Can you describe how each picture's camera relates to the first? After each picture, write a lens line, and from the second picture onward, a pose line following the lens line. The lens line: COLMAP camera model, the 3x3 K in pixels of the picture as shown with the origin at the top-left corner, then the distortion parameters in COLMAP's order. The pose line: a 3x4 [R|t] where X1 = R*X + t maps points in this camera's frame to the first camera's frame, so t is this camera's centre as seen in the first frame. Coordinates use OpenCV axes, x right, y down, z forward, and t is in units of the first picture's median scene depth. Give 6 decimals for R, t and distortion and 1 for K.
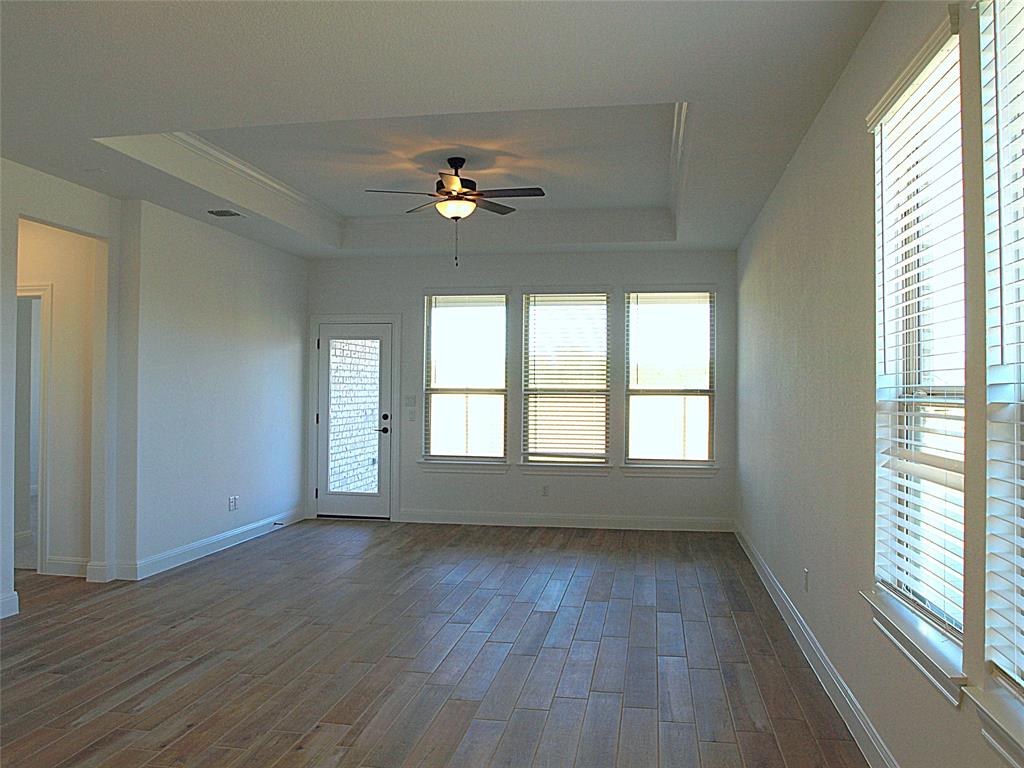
lens RADIAL K [[853.2, 0, 505.2], [0, 853.2, 379.9], [0, 0, 1]] dist [-0.120110, 0.081699]
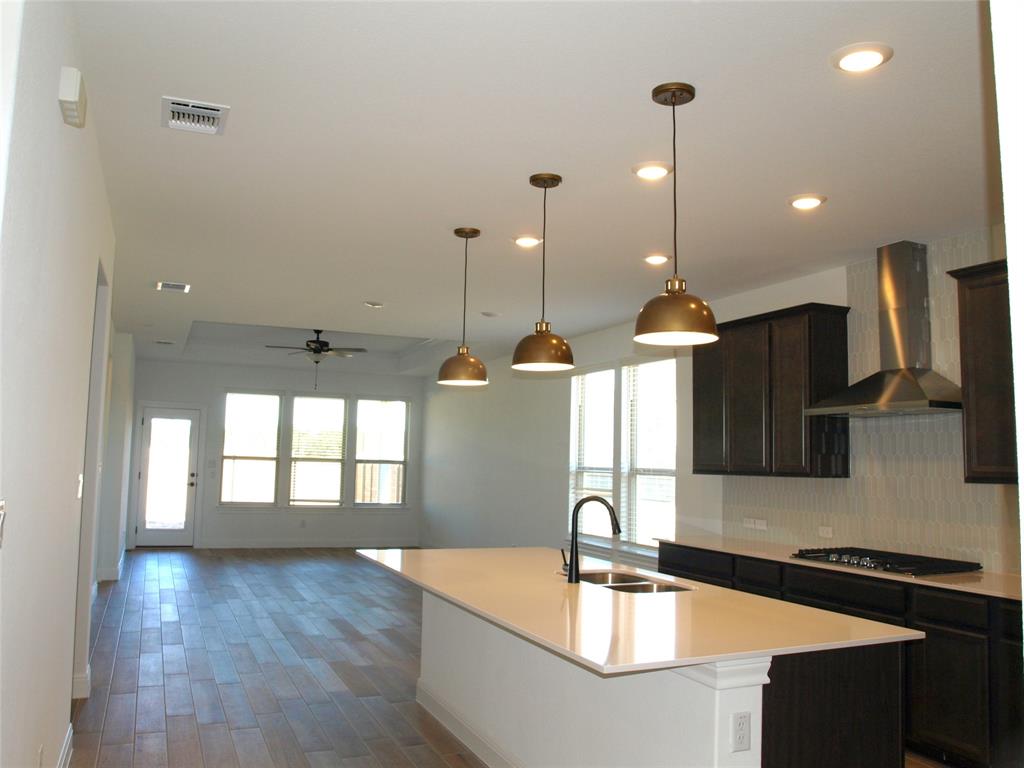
lens RADIAL K [[831.7, 0, 500.0], [0, 831.7, 378.7], [0, 0, 1]] dist [-0.110007, 0.076512]
pose [[0.843898, 0.066333, 0.532387, -0.495713], [-0.025399, 0.996154, -0.083856, -0.016790], [-0.535902, 0.057244, 0.842337, -0.494625]]
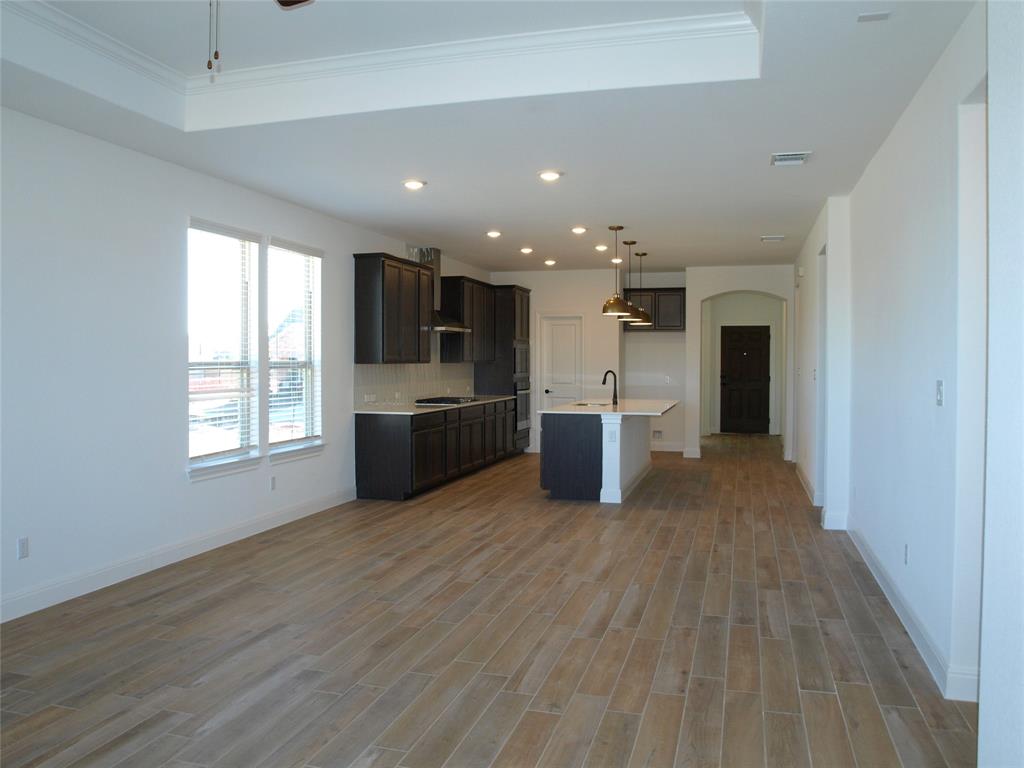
lens RADIAL K [[819.1, 0, 503.8], [0, 819.1, 378.0], [0, 0, 1]] dist [-0.116882, 0.088739]
pose [[-0.993338, -0.008983, 0.114888, -0.186938], [-0.007855, 0.999916, 0.010269, 0.008805], [-0.114971, 0.009298, -0.993325, 1.048961]]
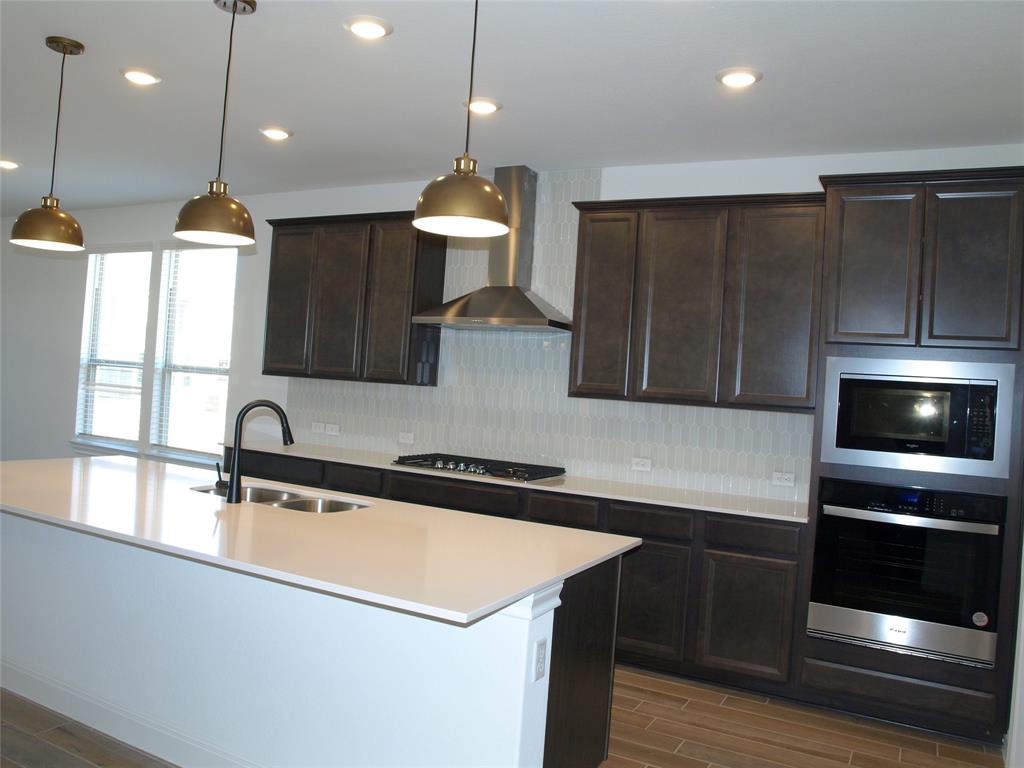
lens RADIAL K [[812.1, 0, 502.9], [0, 812.1, 376.9], [0, 0, 1]] dist [-0.119659, 0.083479]
pose [[0.318412, 0.026328, 0.947587, -0.522633], [-0.078922, 0.996880, -0.001178, -0.011132], [-0.944661, -0.074410, 0.319496, -0.355564]]
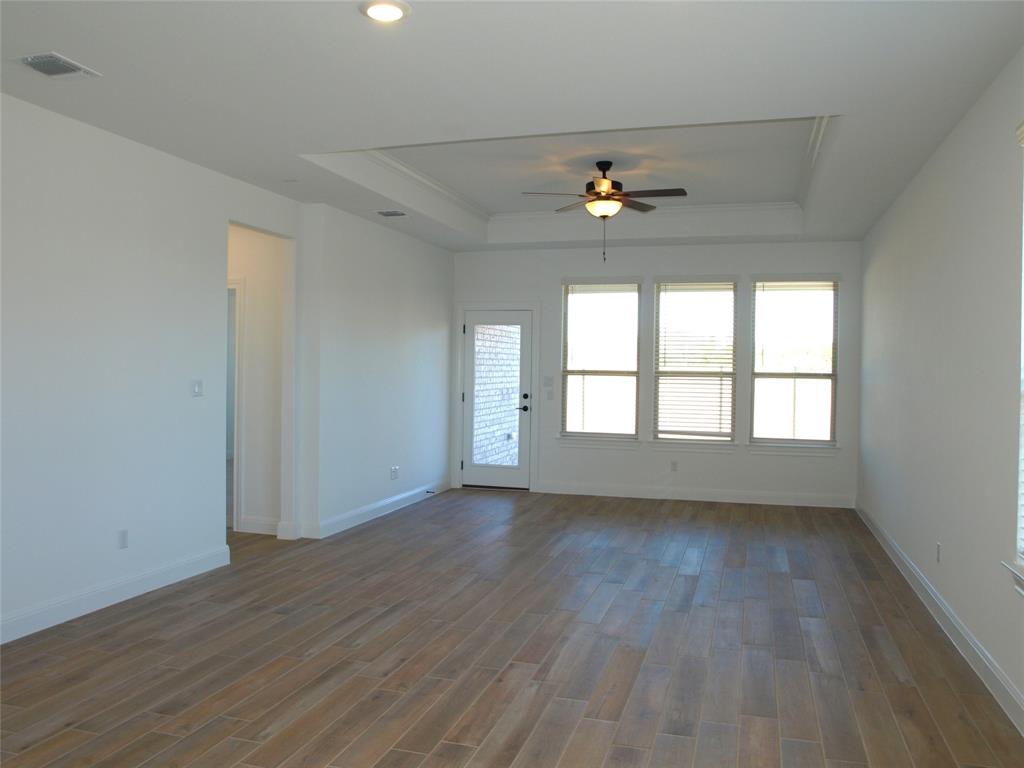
lens RADIAL K [[819.1, 0, 503.8], [0, 819.1, 378.0], [0, 0, 1]] dist [-0.116882, 0.088739]
pose [[0.991932, 0.007007, -0.126574, -0.039441], [-0.004008, 0.999706, 0.023930, -0.005176], [0.126705, -0.023230, 0.991668, -0.048357]]
